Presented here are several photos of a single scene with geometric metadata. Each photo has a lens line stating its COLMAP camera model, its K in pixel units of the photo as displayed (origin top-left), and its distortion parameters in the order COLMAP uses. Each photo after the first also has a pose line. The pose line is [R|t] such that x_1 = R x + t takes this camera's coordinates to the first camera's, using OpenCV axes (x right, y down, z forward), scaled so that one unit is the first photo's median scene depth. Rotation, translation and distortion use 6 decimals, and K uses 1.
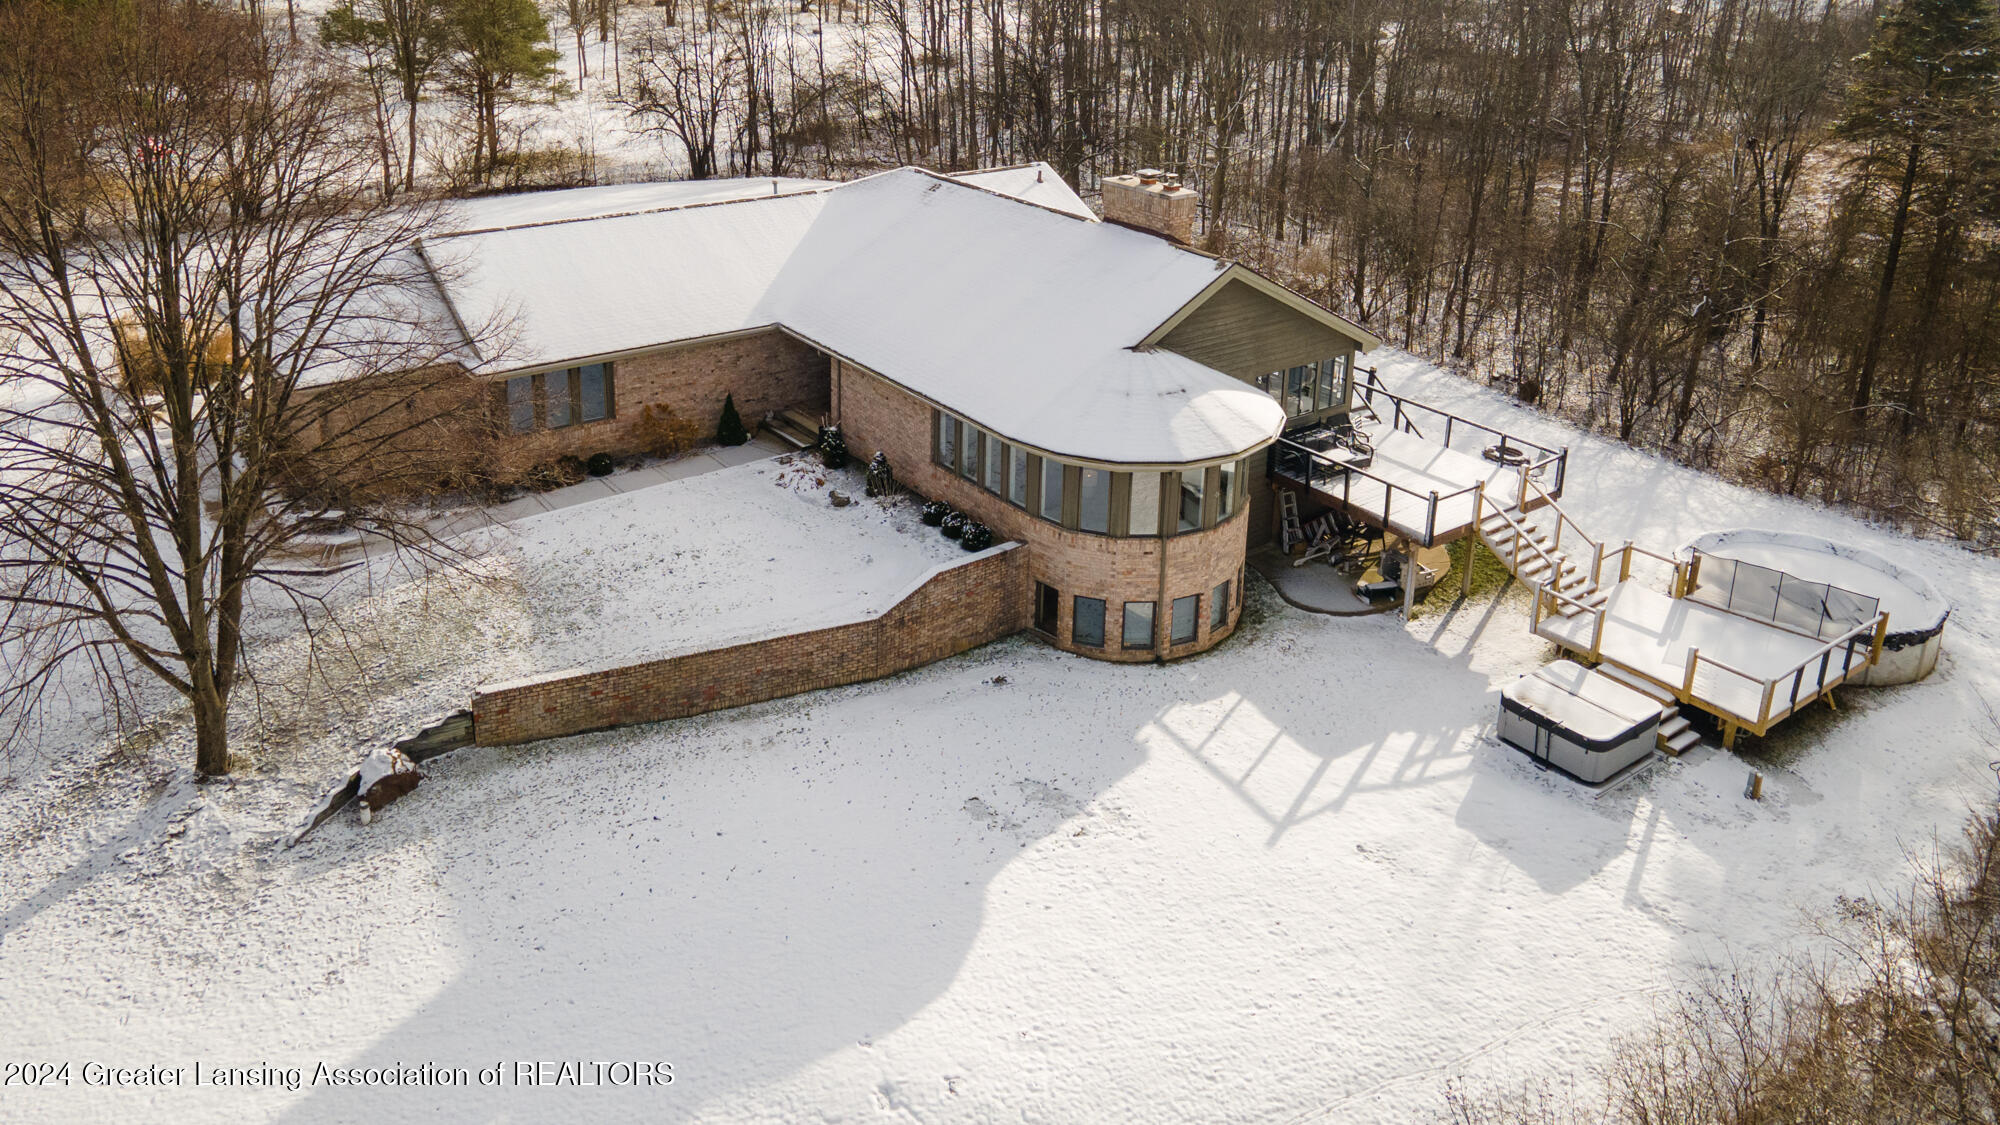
lens RADIAL K [[1387.9, 0, 1006.5], [0, 1387.9, 463.5], [0, 0, 1]] dist [-0.004402, -0.006317]
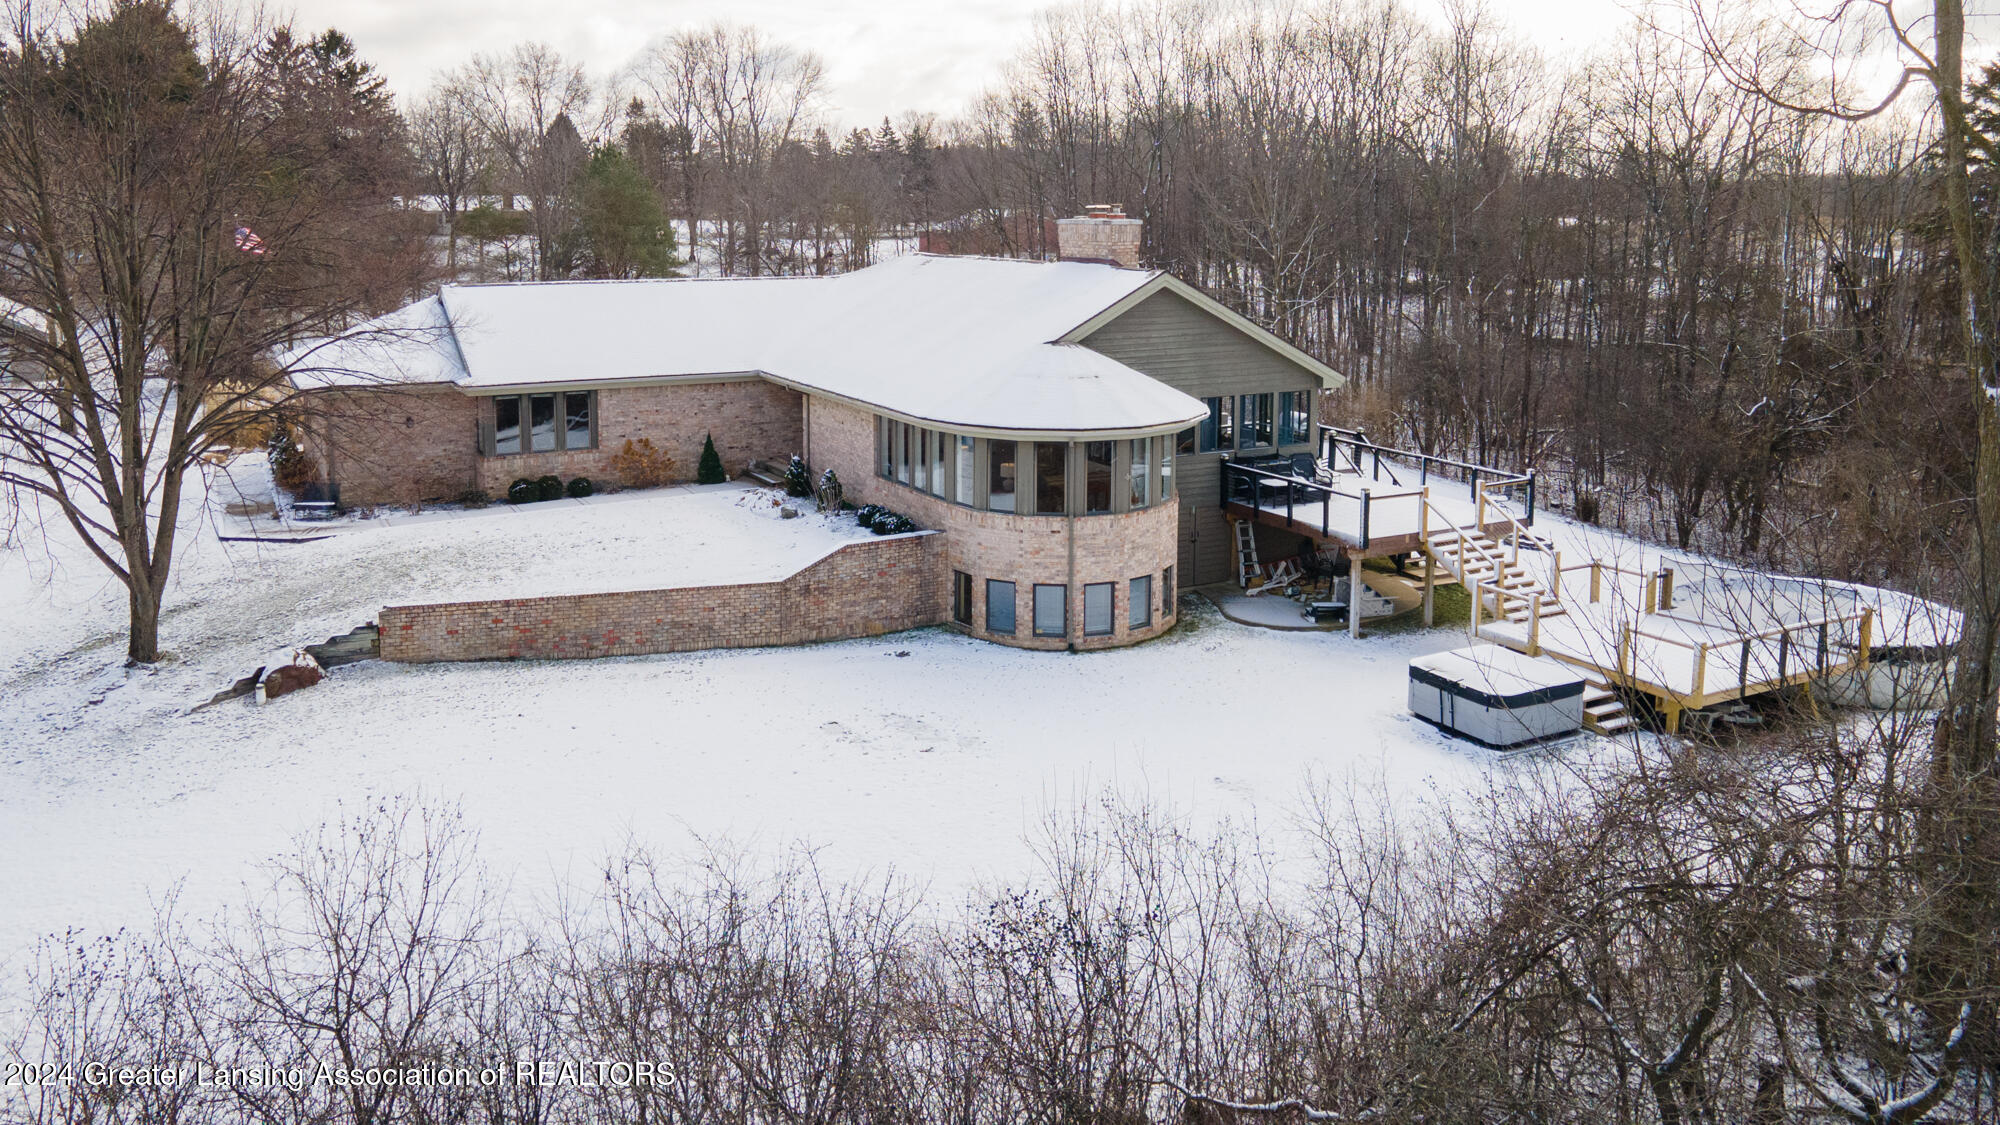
lens RADIAL K [[1424.9, 0, 1000.0], [0, 1424.9, 562.5], [0, 0, 1]] dist [-0.002747, 0.002241]
pose [[0.987864, 0.009028, -0.155058, 0.218440], [-0.034332, 0.986308, -0.161302, 0.249240], [0.151479, 0.164668, 0.974648, -0.001919]]
